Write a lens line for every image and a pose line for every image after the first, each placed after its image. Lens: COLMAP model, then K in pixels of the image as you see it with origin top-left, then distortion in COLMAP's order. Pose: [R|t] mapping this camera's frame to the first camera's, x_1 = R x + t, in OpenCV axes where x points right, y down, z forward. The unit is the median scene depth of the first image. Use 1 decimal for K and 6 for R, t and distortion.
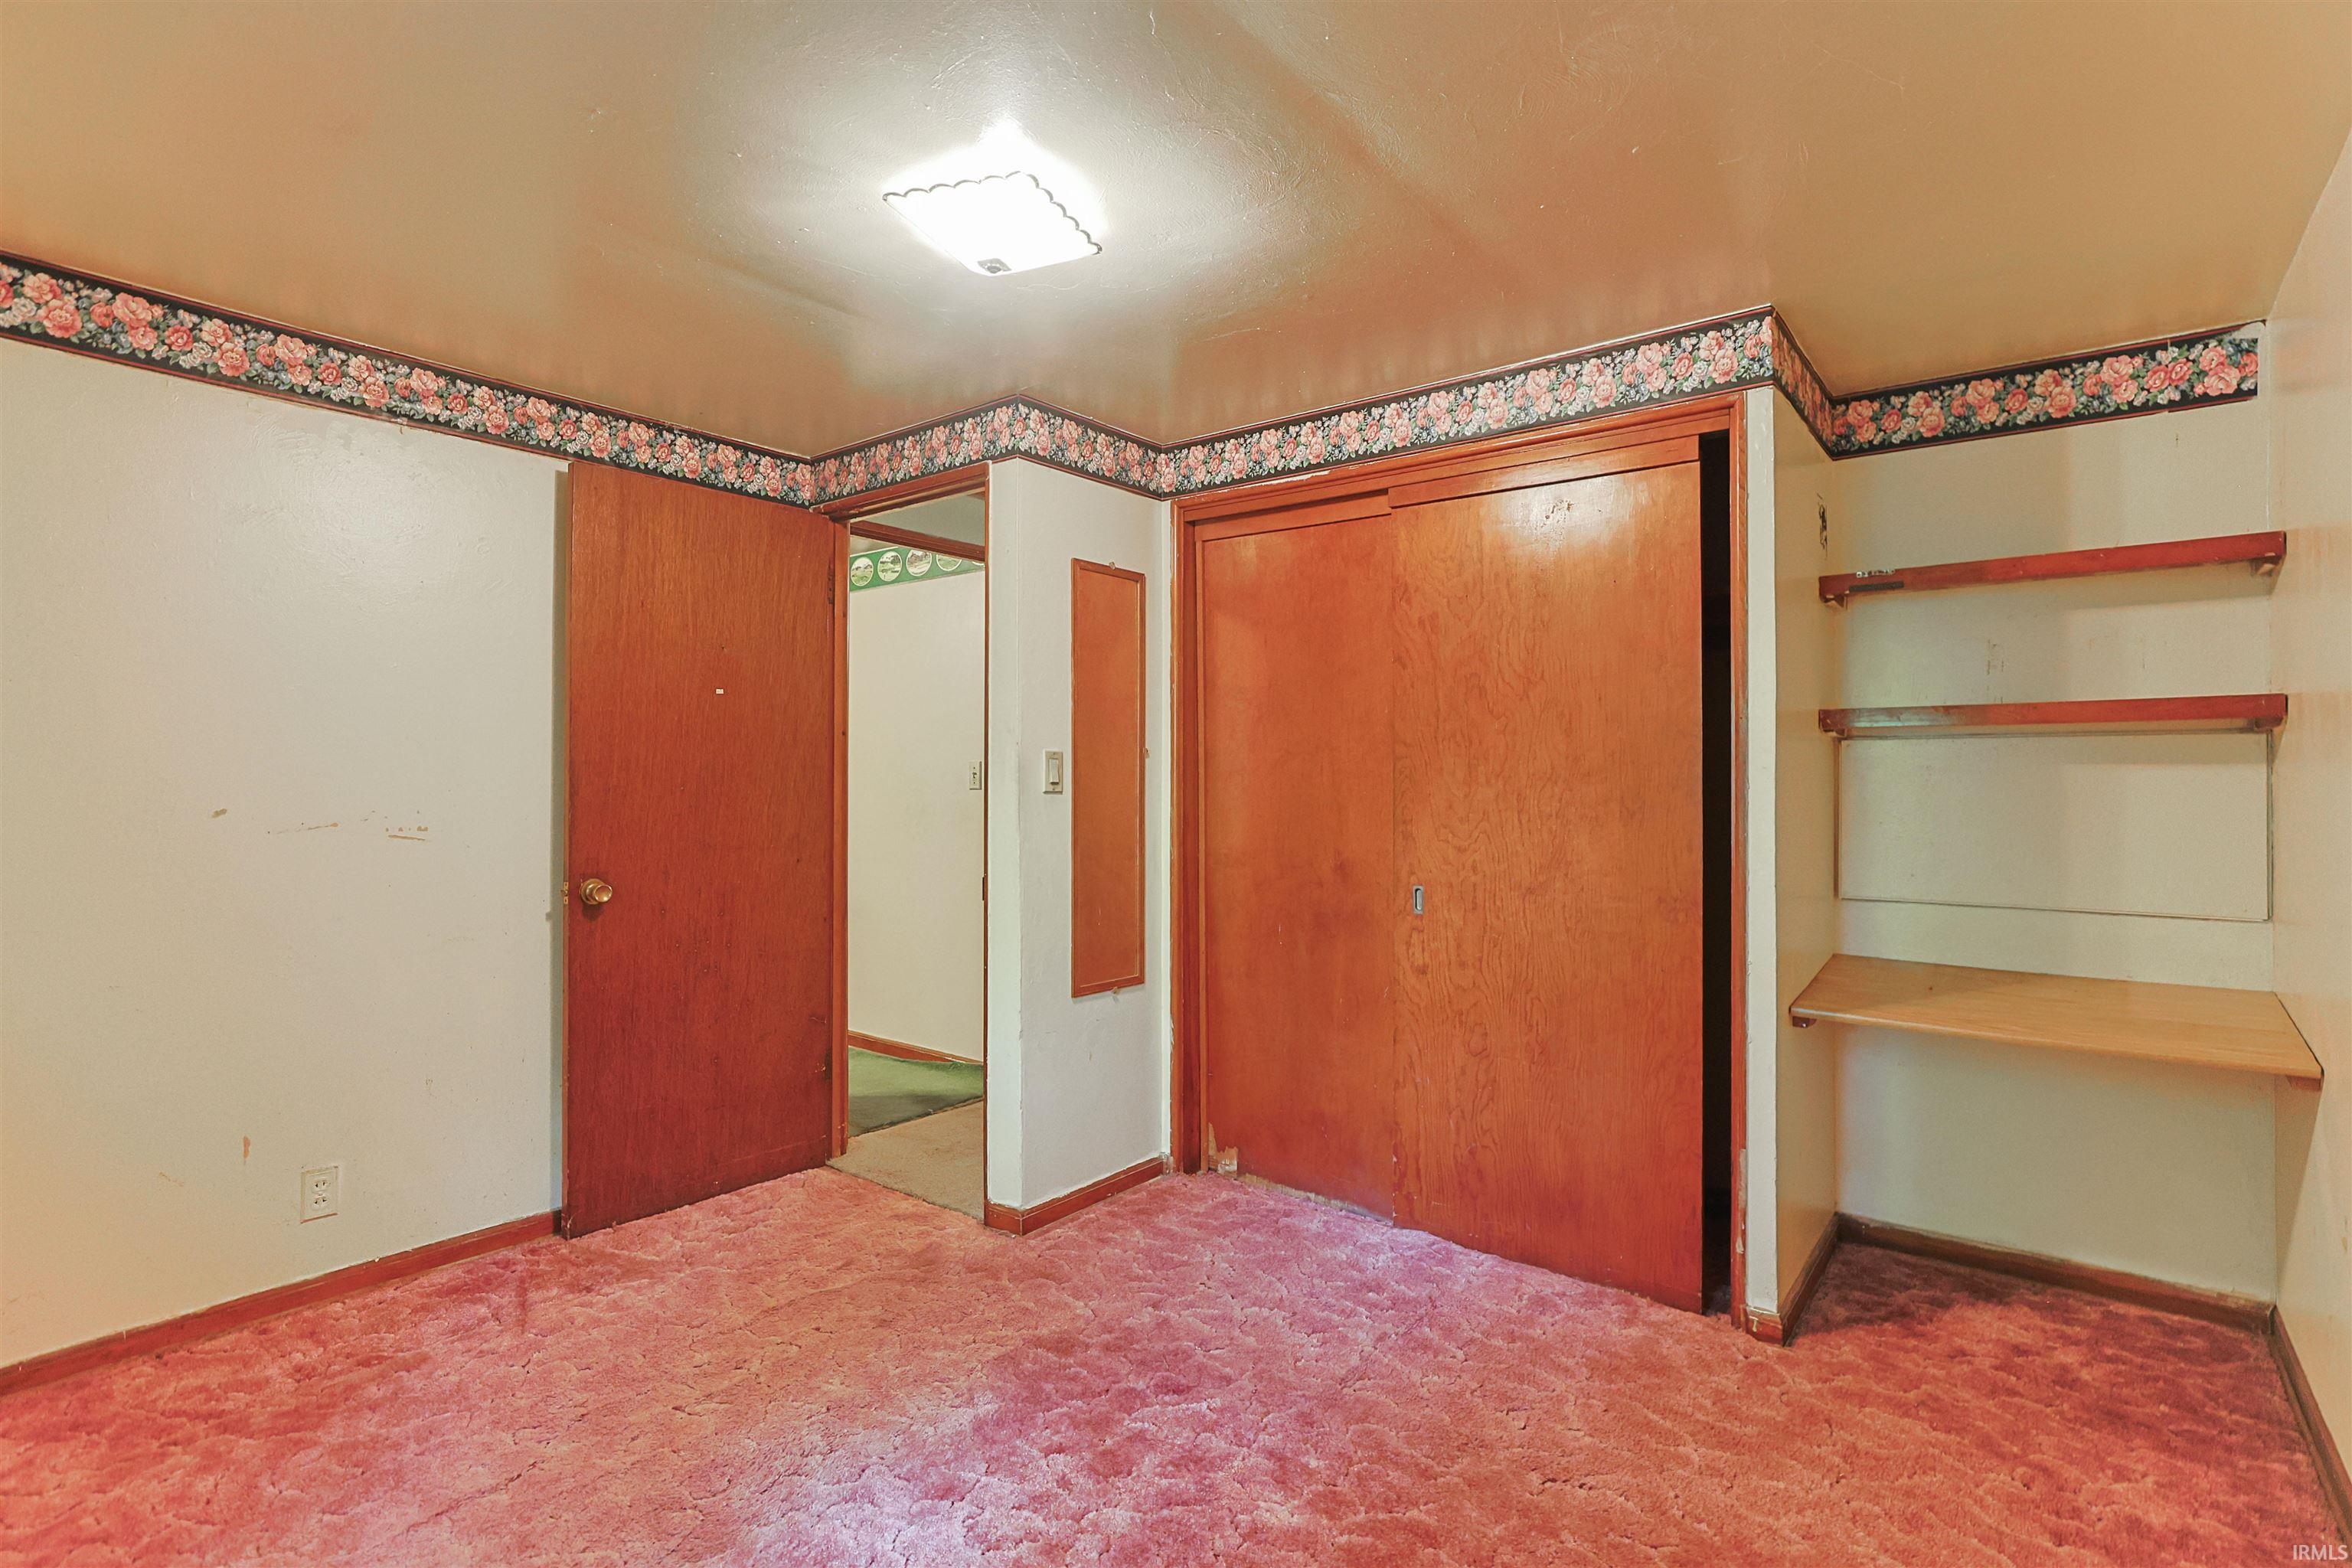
lens RADIAL K [[1142.9, 0, 1213.7], [0, 1142.9, 774.6], [0, 0, 1]] dist [-0.023460, 0.013076]
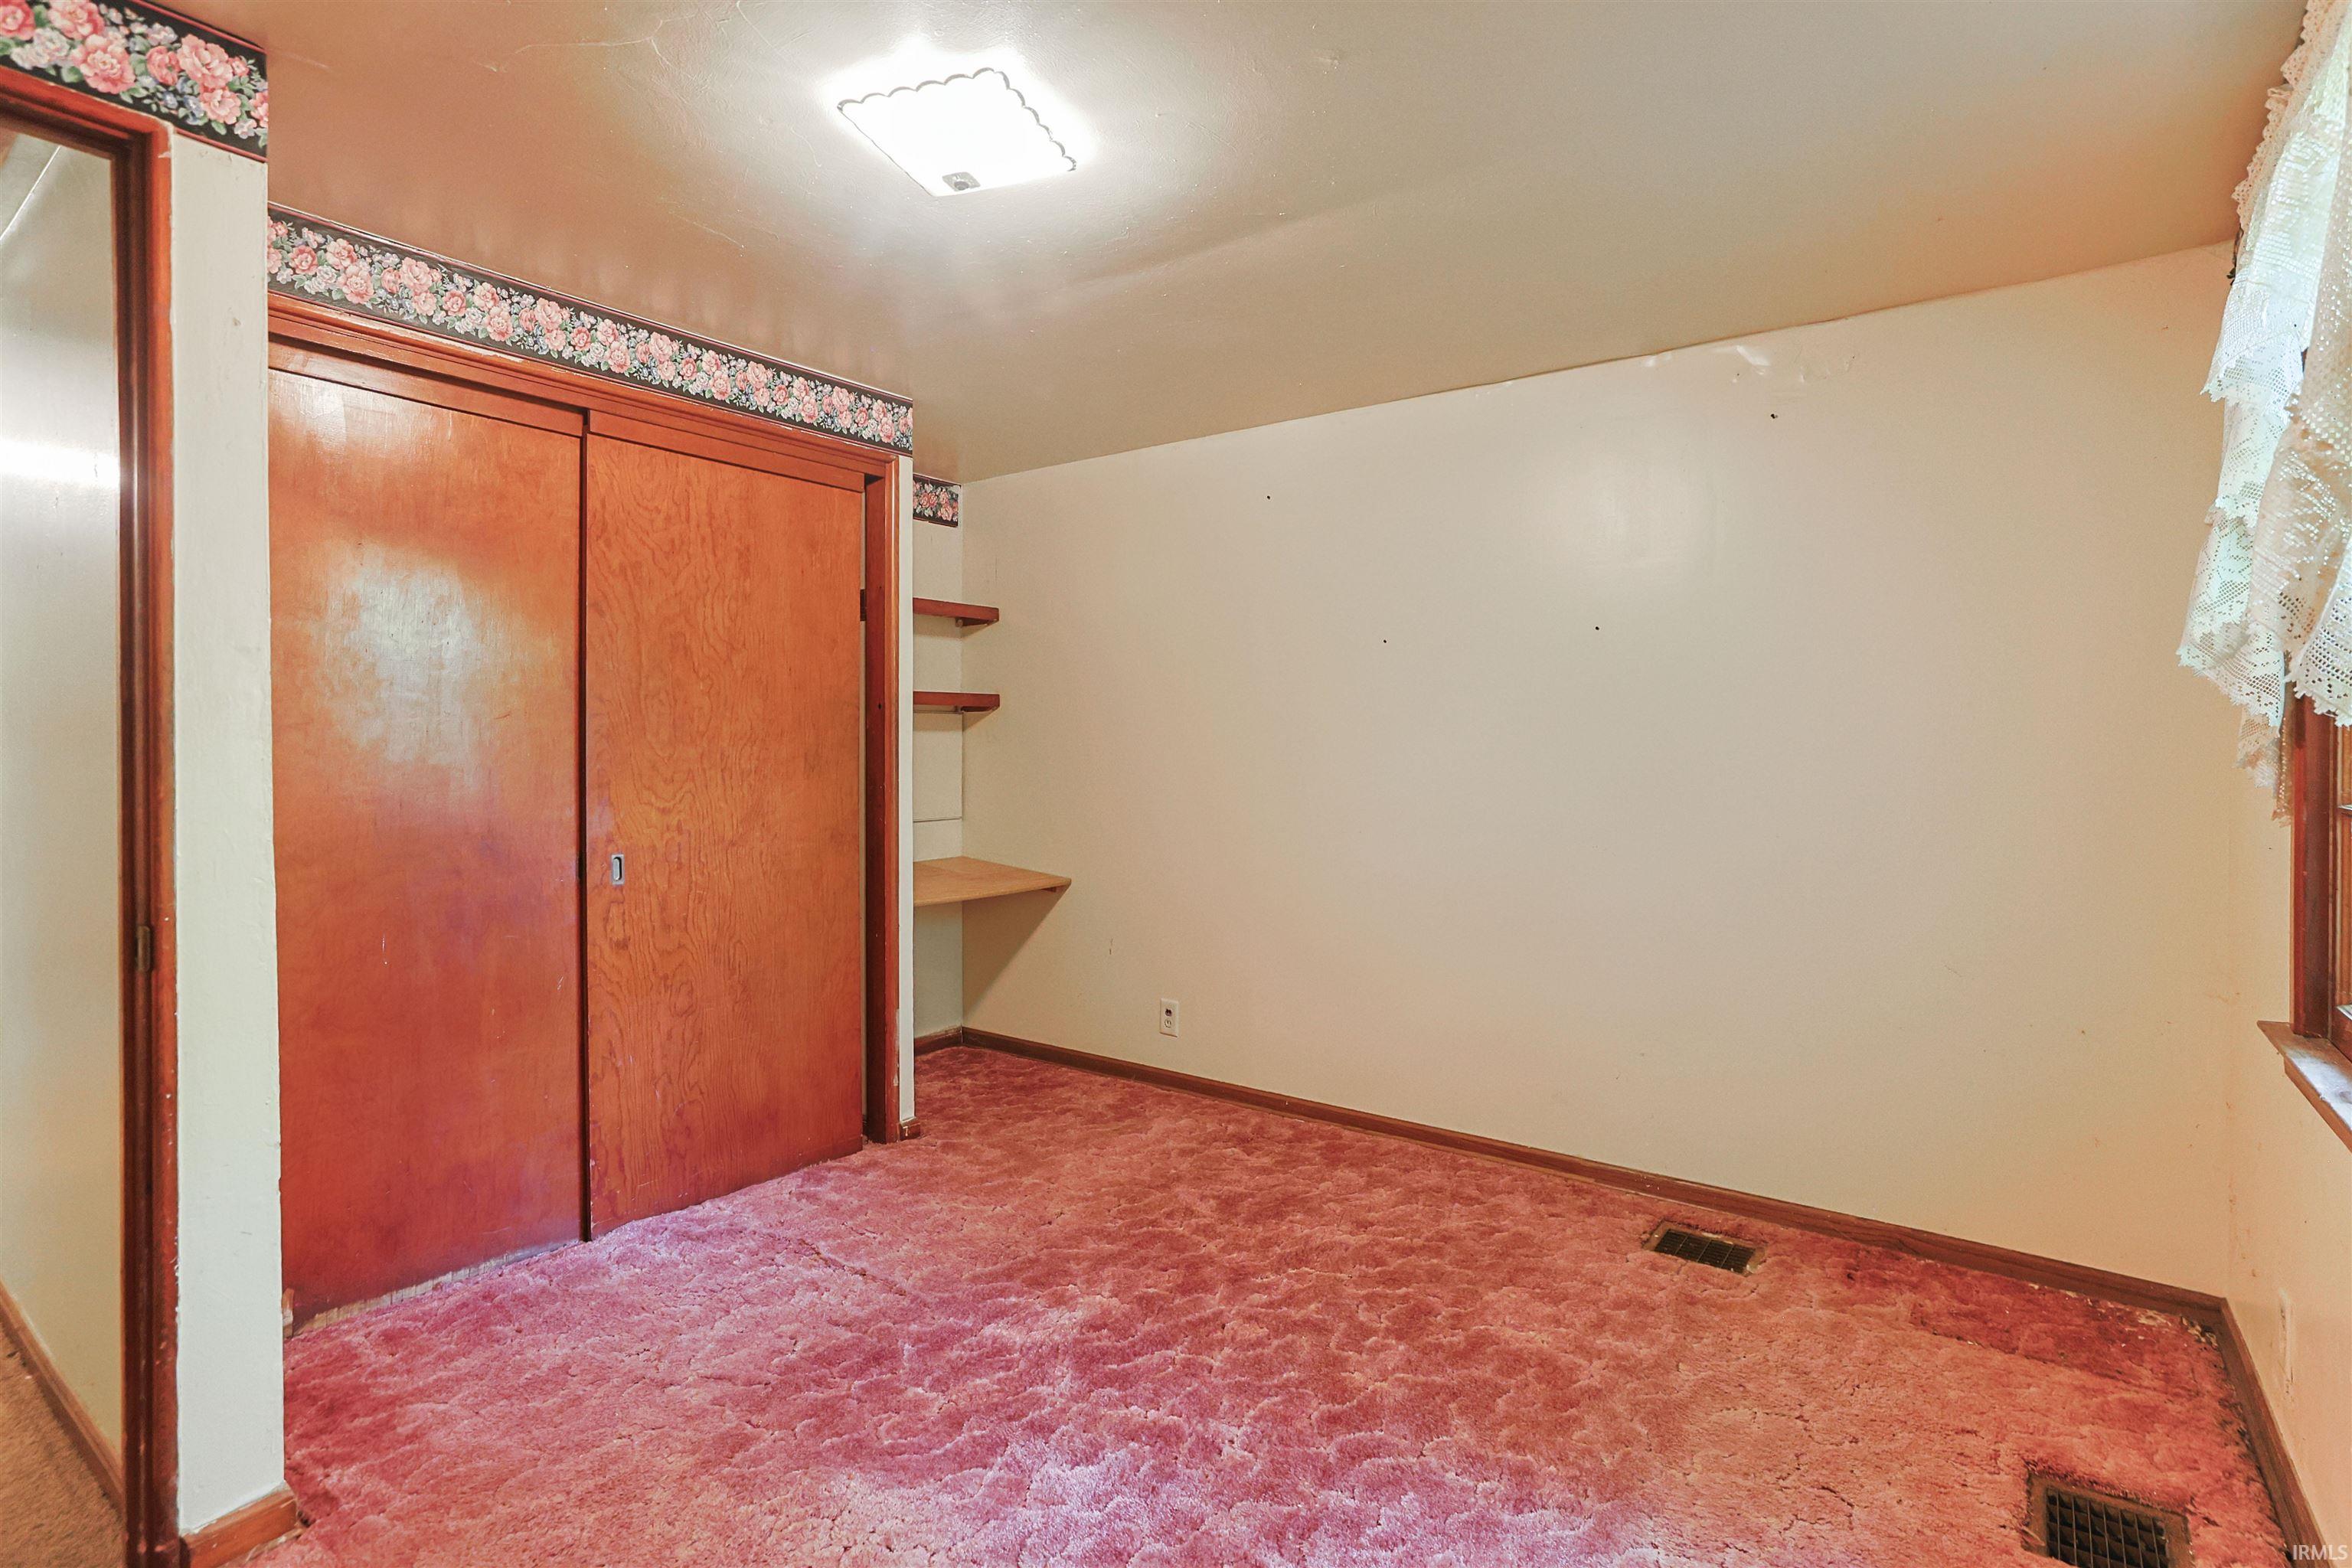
lens RADIAL K [[1156.0, 0, 1184.8], [0, 1156.0, 759.5], [0, 0, 1]] dist [-0.021303, 0.012964]
pose [[-0.030540, -0.015689, 0.999410, -0.803673], [-0.002687, 0.999874, 0.015614, 0.005214], [-0.999530, -0.002209, -0.030578, 0.601131]]
